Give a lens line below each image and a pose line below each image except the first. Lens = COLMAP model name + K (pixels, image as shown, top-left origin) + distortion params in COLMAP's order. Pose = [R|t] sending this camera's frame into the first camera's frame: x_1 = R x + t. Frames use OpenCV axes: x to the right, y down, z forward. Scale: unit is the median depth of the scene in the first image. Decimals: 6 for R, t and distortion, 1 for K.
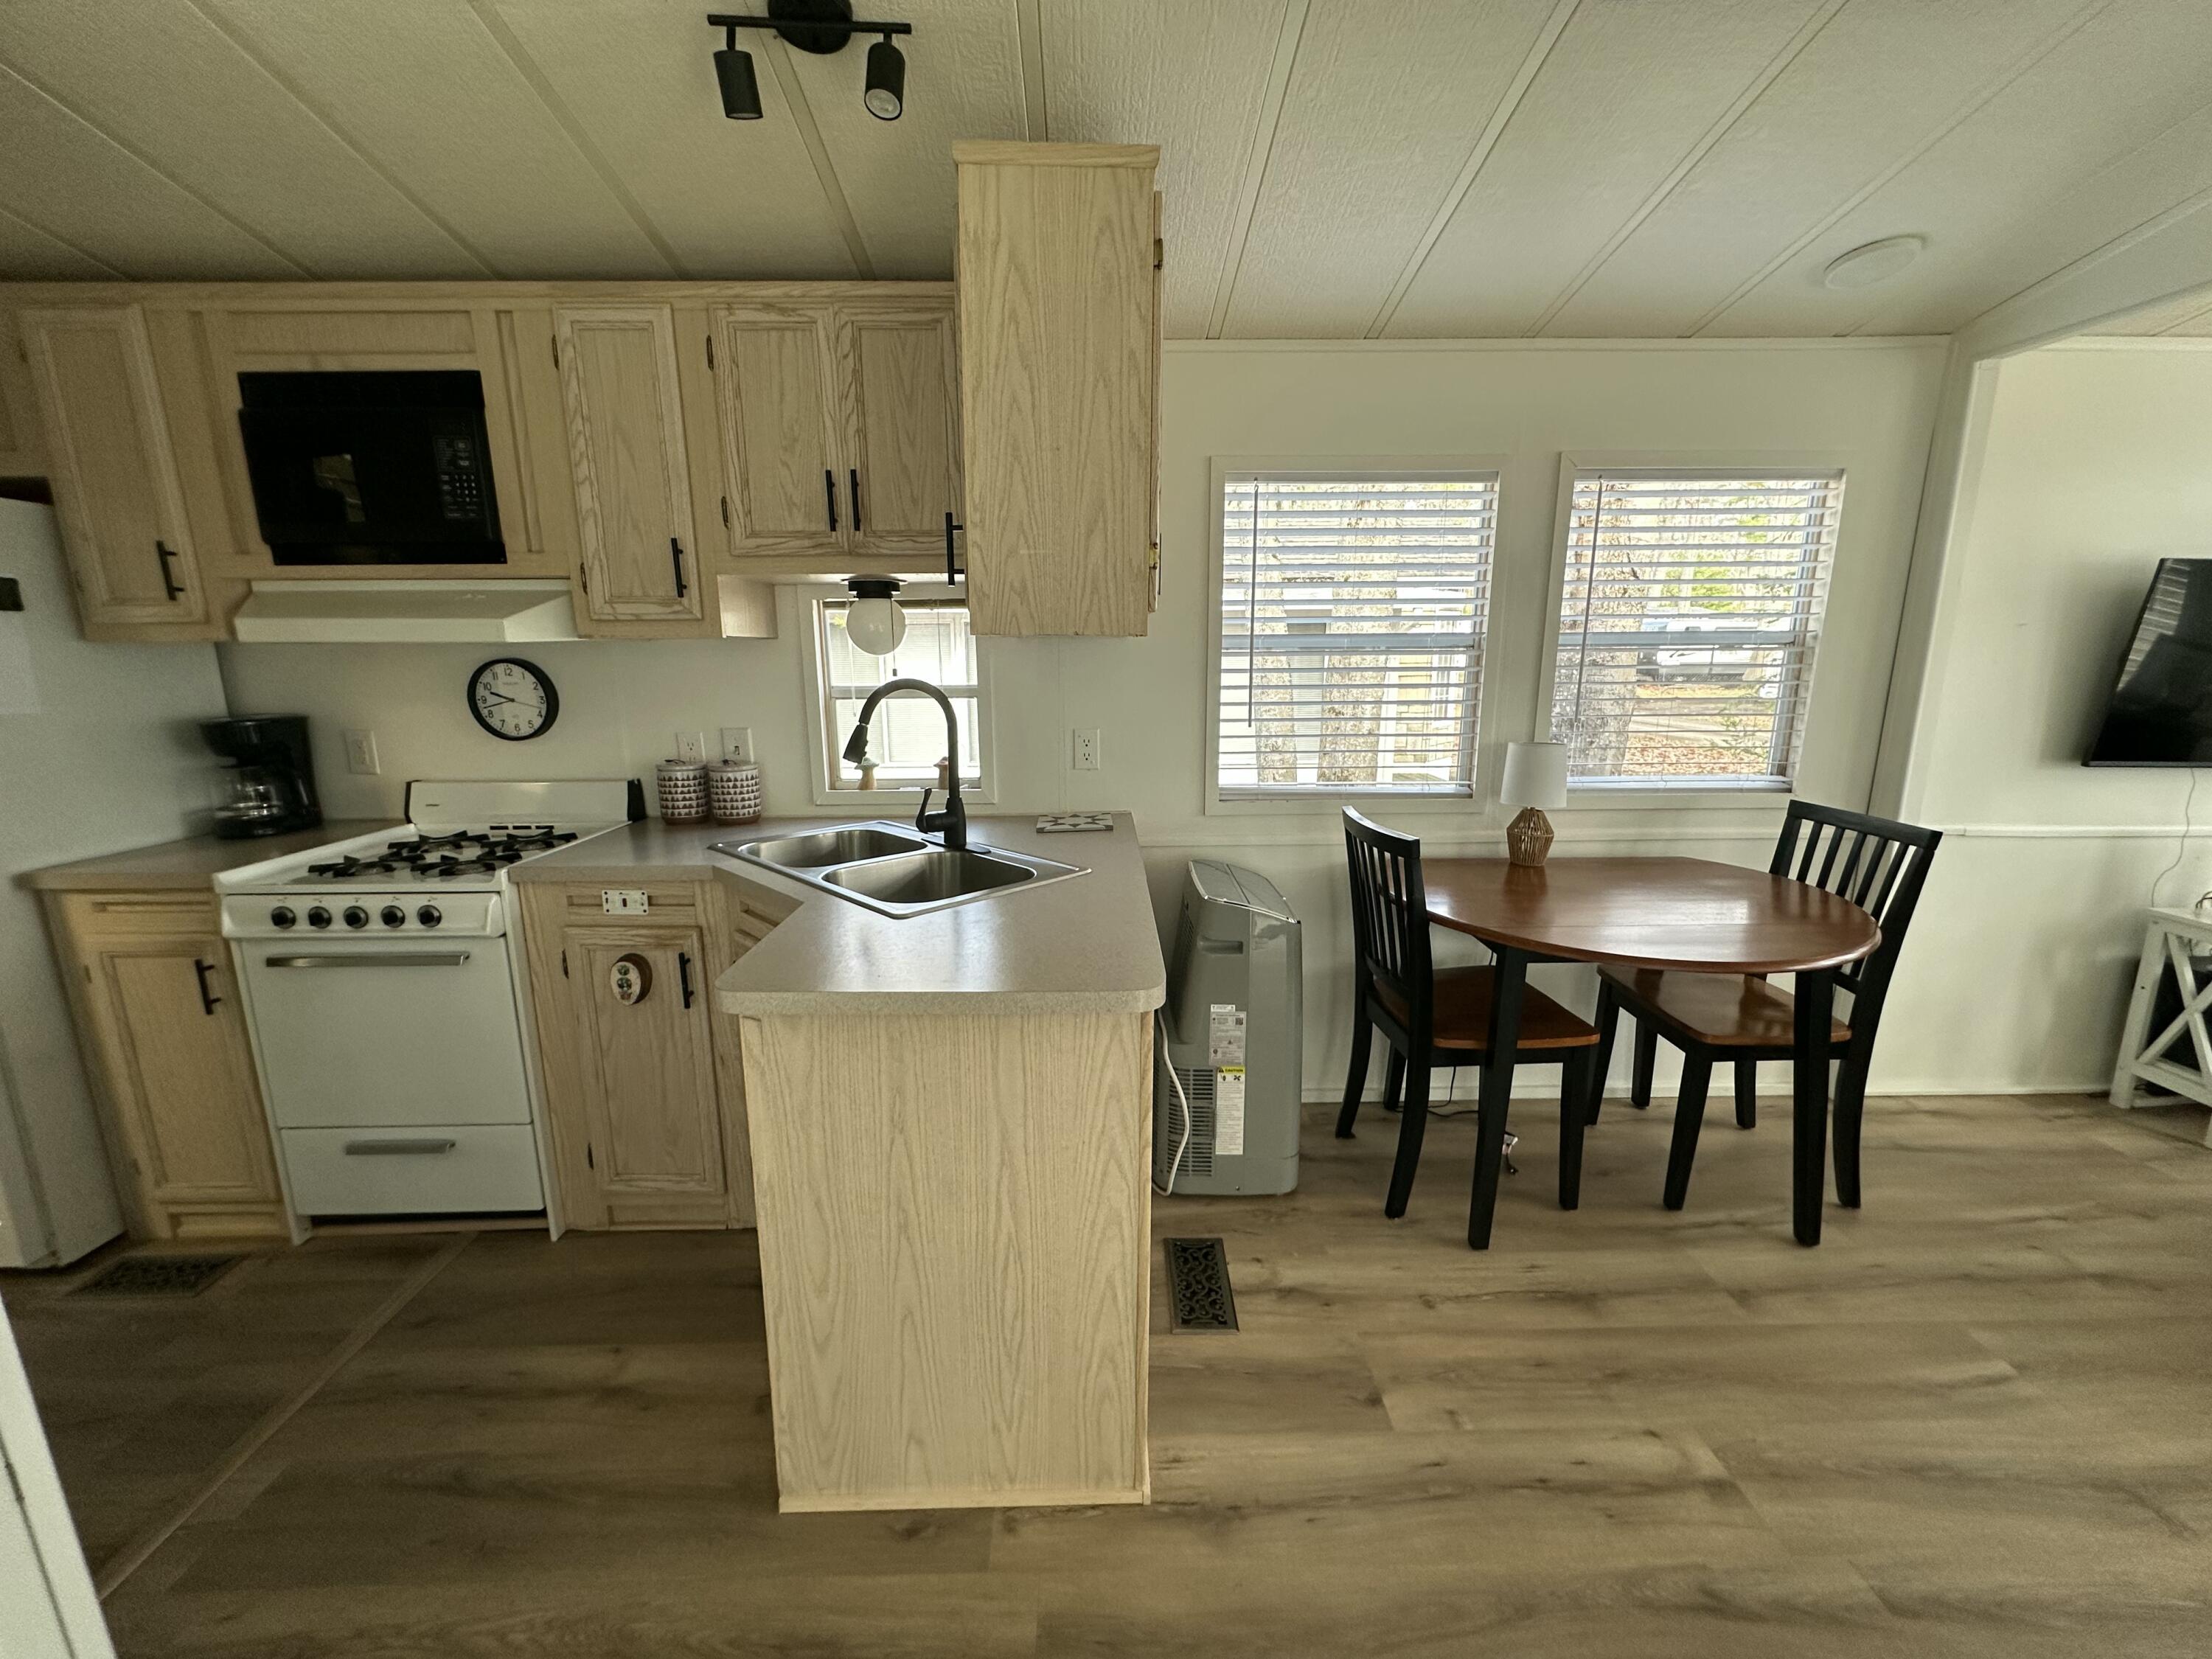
lens RADIAL K [[876.5, 0, 1096.7], [0, 876.5, 831.0], [0, 0, 1]] dist [0.001514, -0.000799]
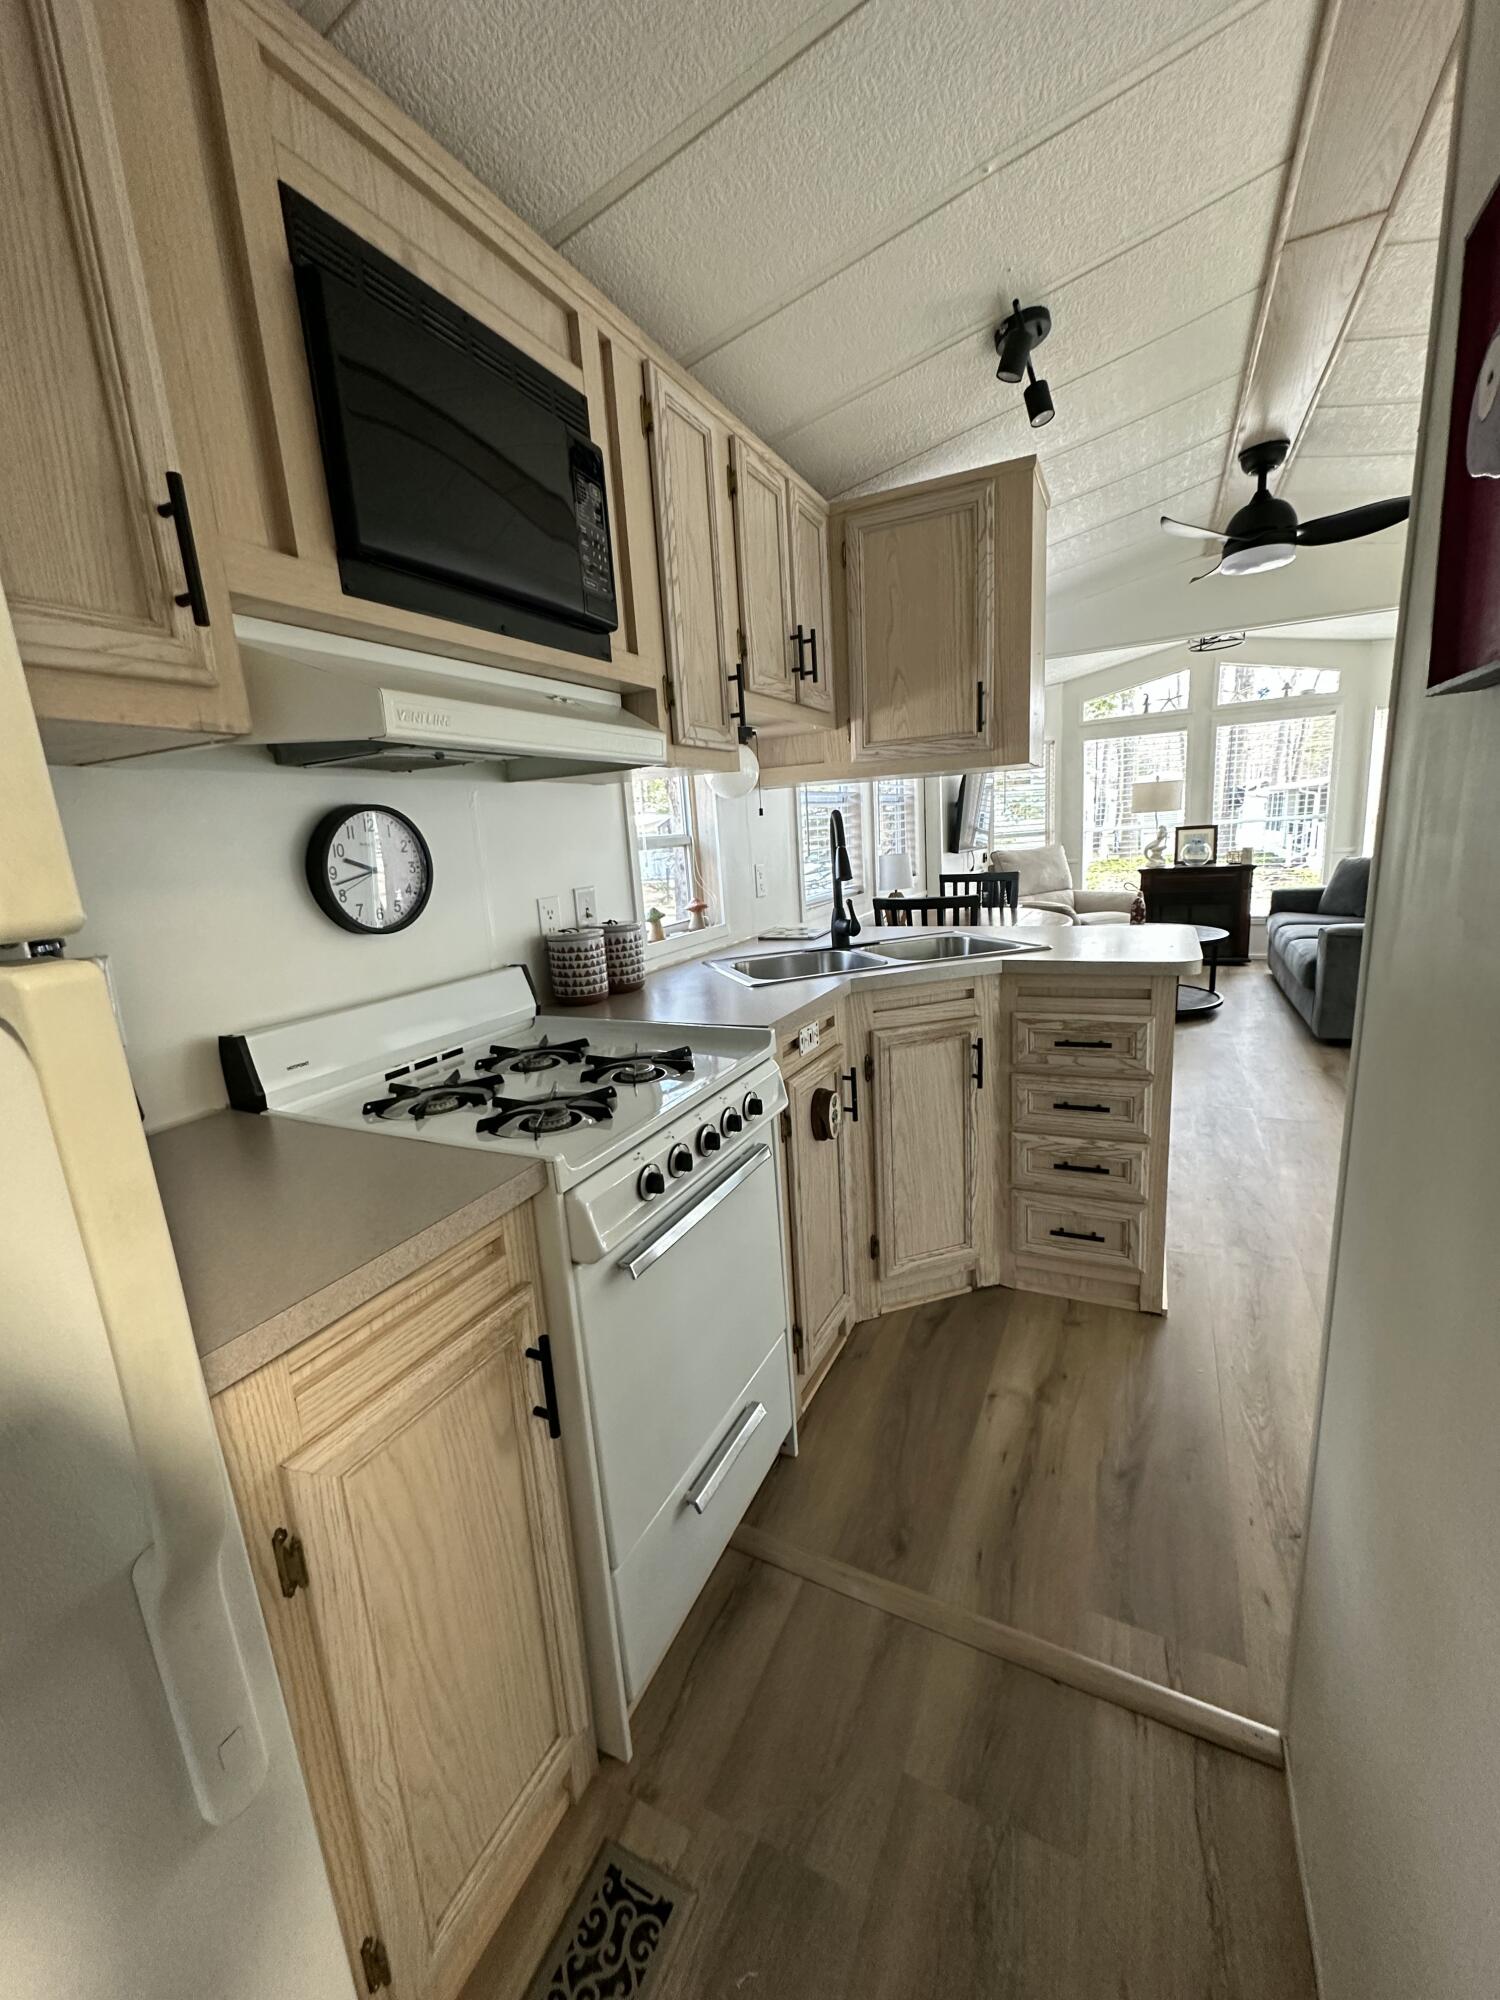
lens RADIAL K [[792.5, 0, 747.9], [0, 792.5, 1001.3], [0, 0, 1]] dist [0.001514, -0.000799]
pose [[0.463636, -0.212952, 0.860054, -1.290252], [0.243076, 0.964015, 0.107656, -0.073618], [-0.852030, 0.159145, 0.498716, 0.599181]]
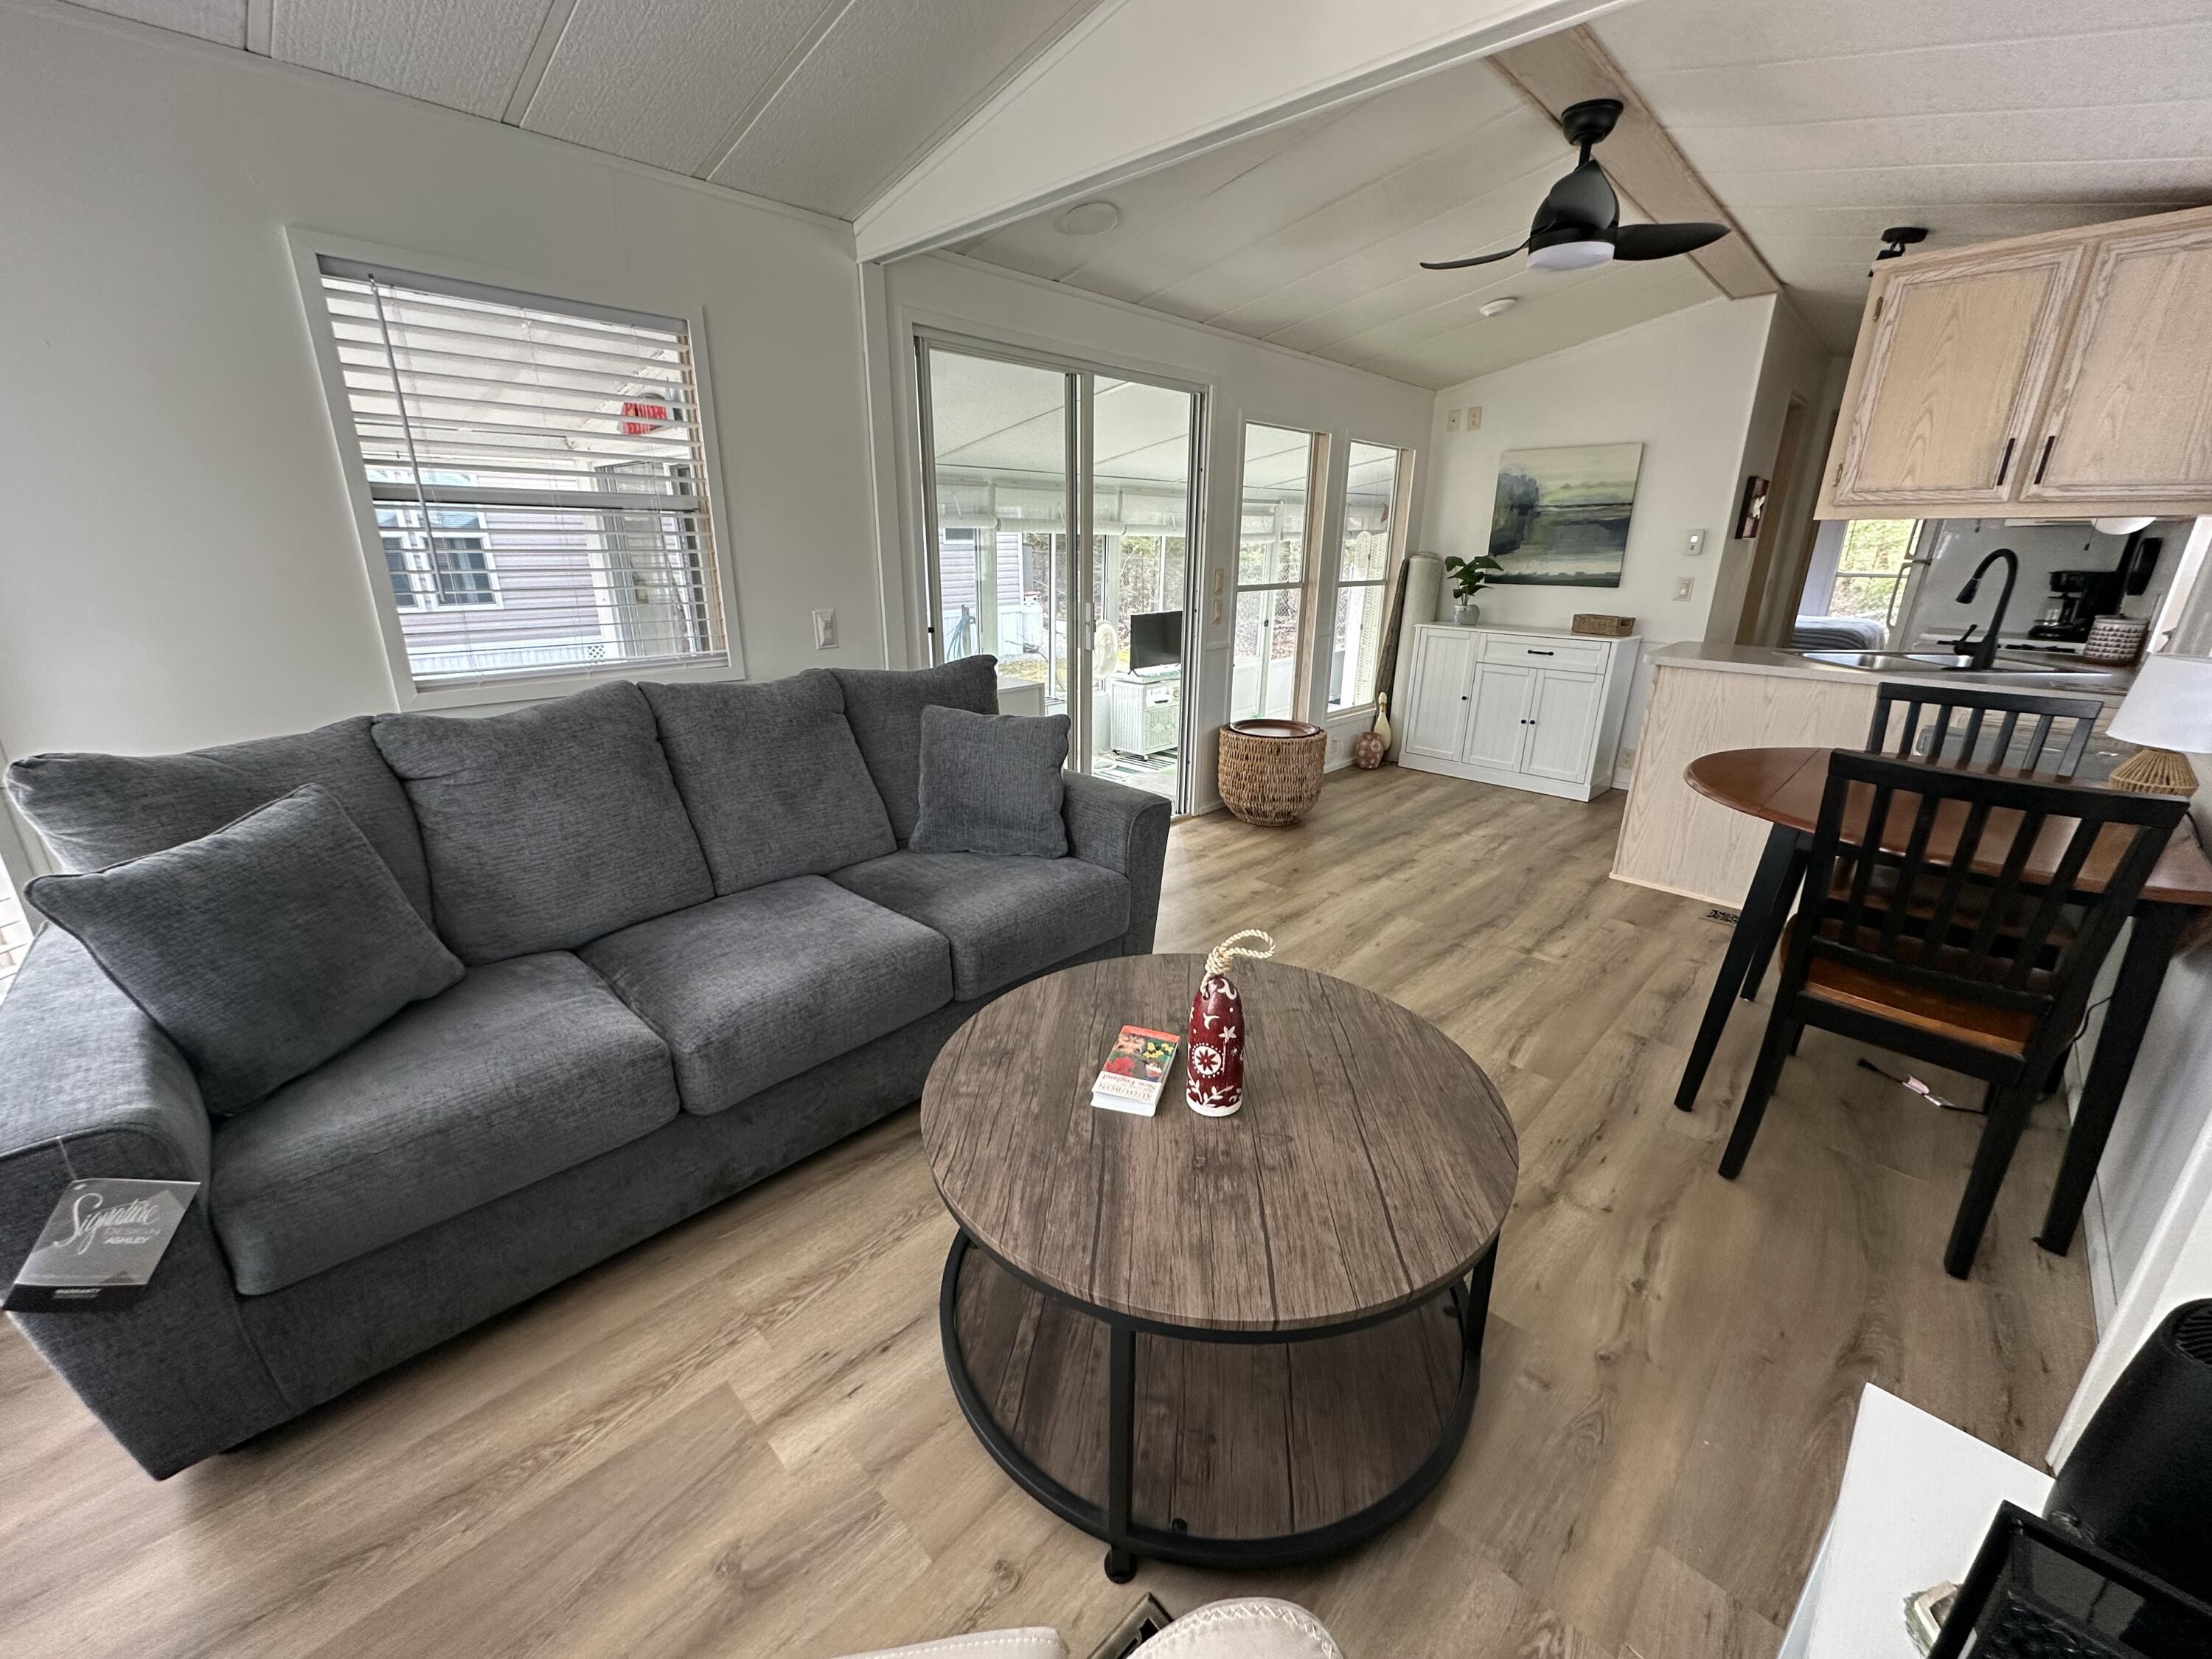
lens RADIAL K [[876.5, 0, 1107.3], [0, 876.5, 831.8], [0, 0, 1]] dist [0.001514, -0.000799]
pose [[-0.706209, 0.225322, -0.671192, 1.975894], [-0.149494, 0.879177, 0.452437, -0.198353], [0.692041, 0.419854, -0.587199, 1.024984]]
